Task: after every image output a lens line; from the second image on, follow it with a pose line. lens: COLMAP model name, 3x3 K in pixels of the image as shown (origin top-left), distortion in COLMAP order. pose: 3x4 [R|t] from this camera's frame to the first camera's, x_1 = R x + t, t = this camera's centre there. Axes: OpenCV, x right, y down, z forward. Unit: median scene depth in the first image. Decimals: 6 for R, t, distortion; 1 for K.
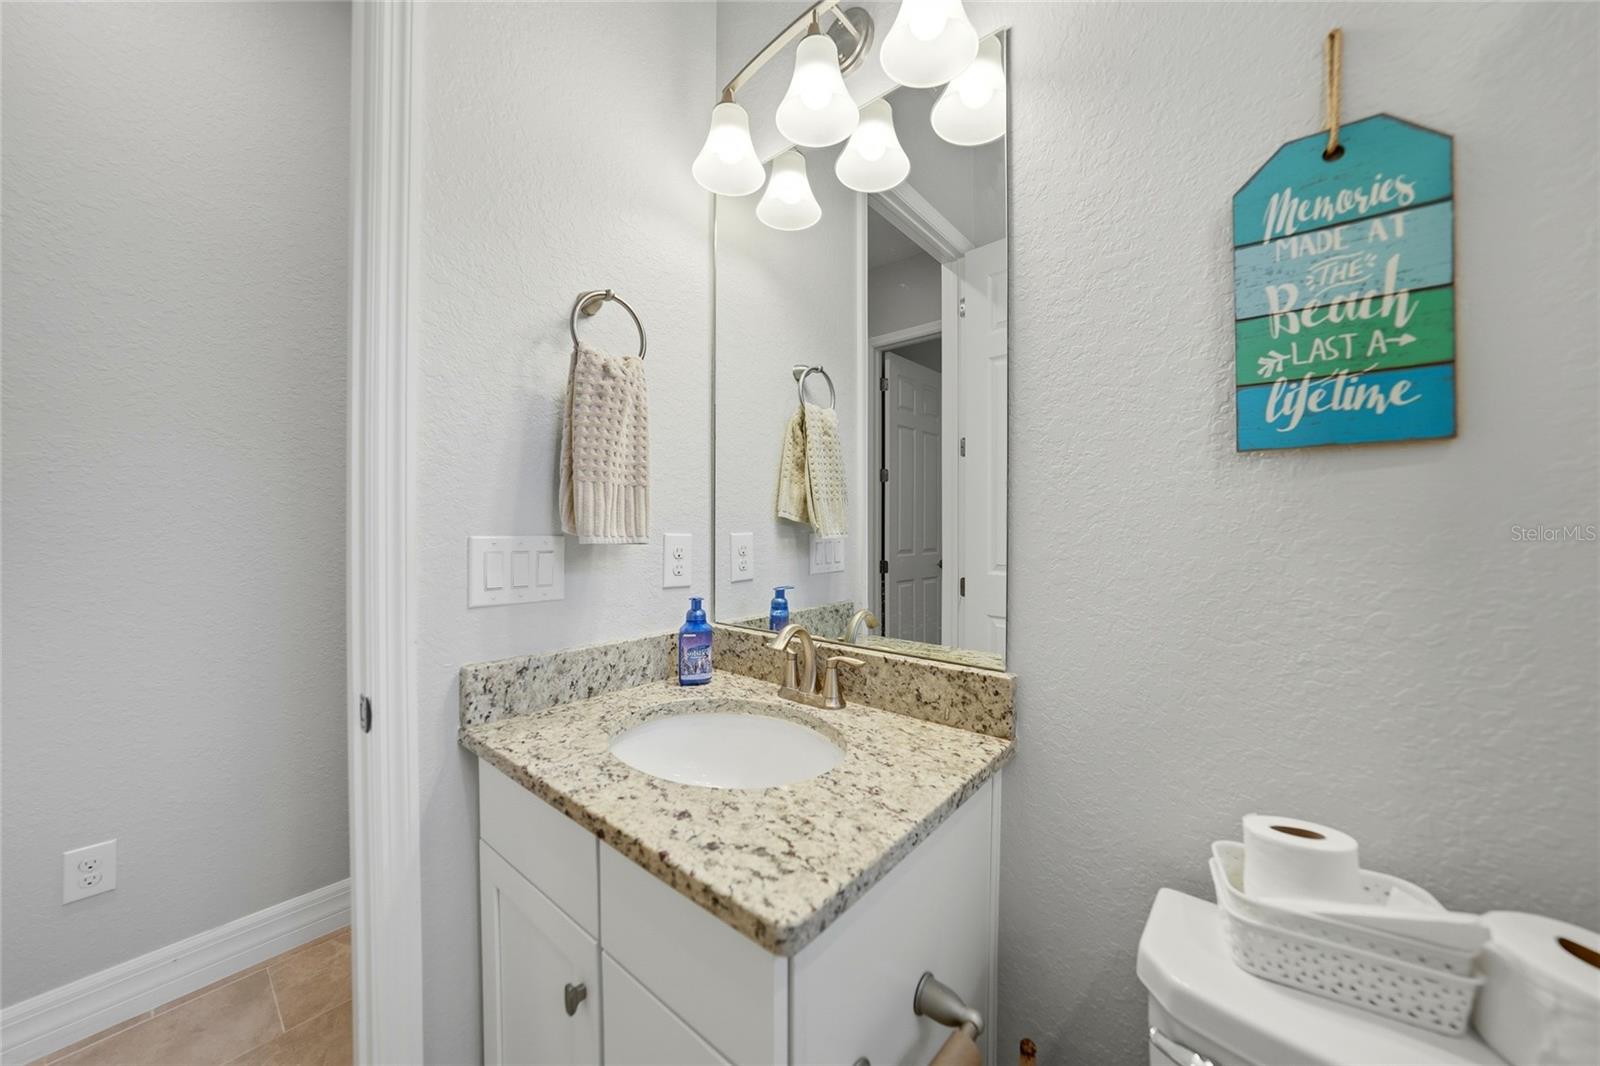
lens RADIAL K [[569.4, 0, 809.8], [0, 569.4, 529.9], [0, 0, 1]] dist [-0.030581, 0.008082]
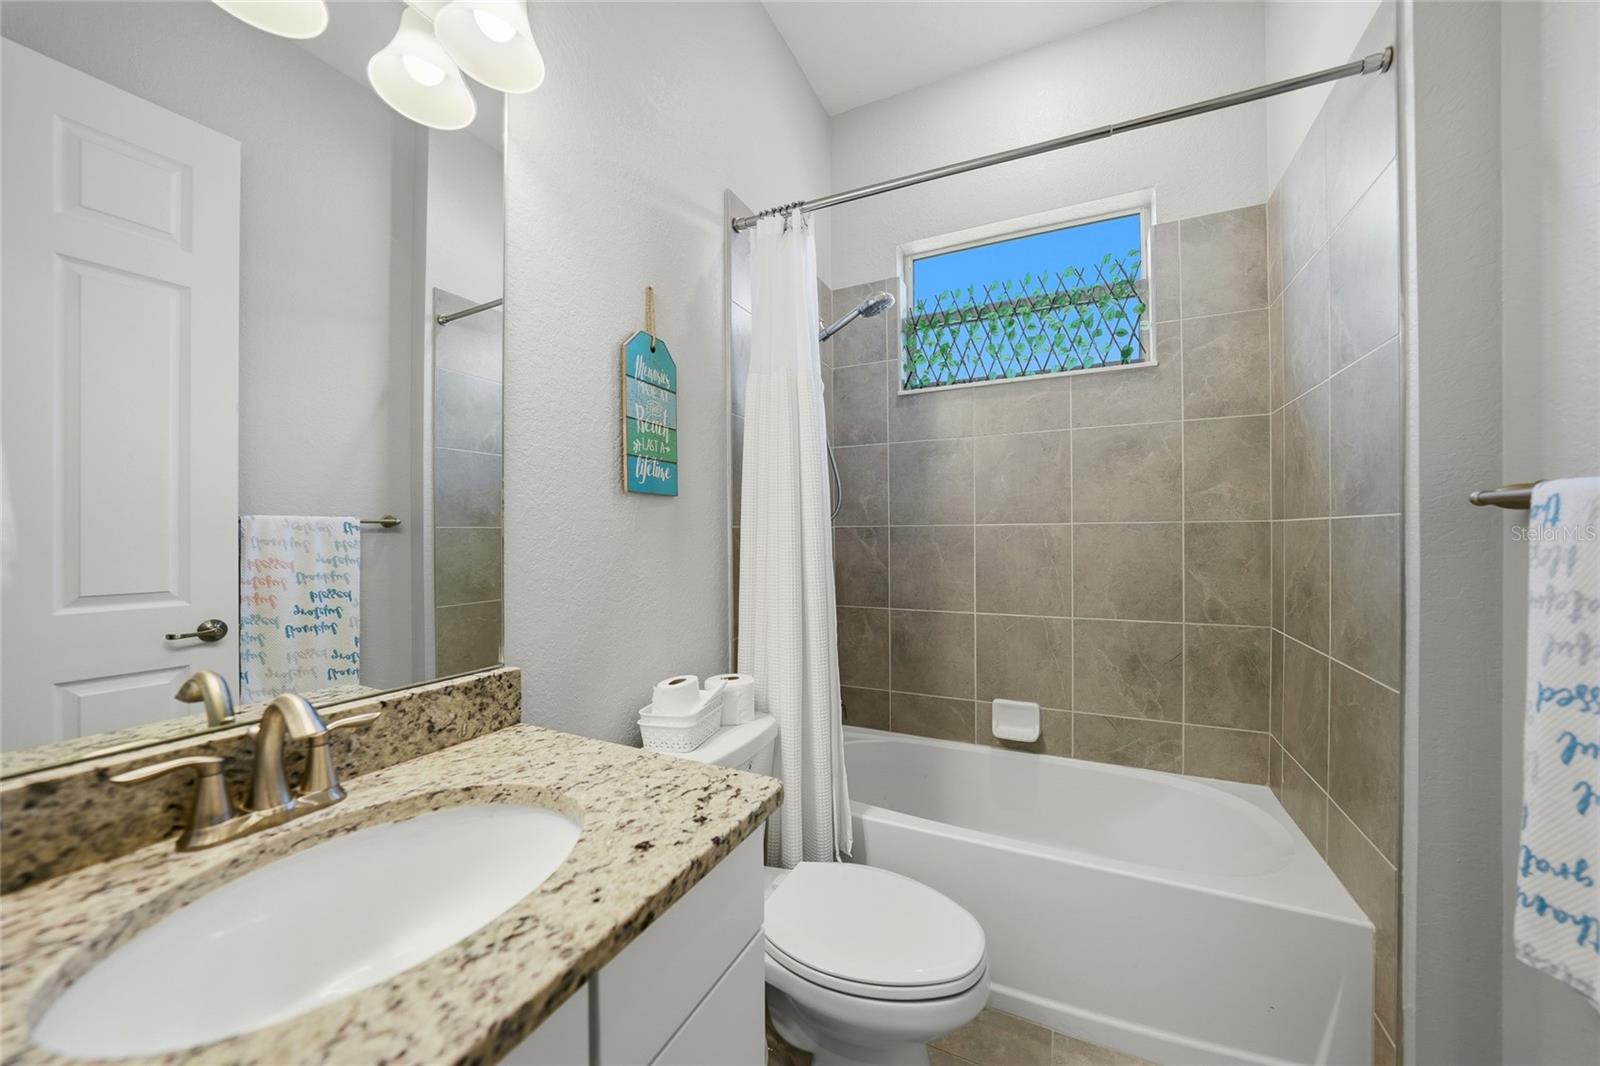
lens RADIAL K [[569.4, 0, 809.8], [0, 569.4, 529.9], [0, 0, 1]] dist [-0.030581, 0.008082]
pose [[-0.251696, 0.005804, 0.967789, -1.039455], [0.006686, 0.999969, -0.004258, -0.006714], [-0.967783, 0.005398, -0.251727, 0.843603]]
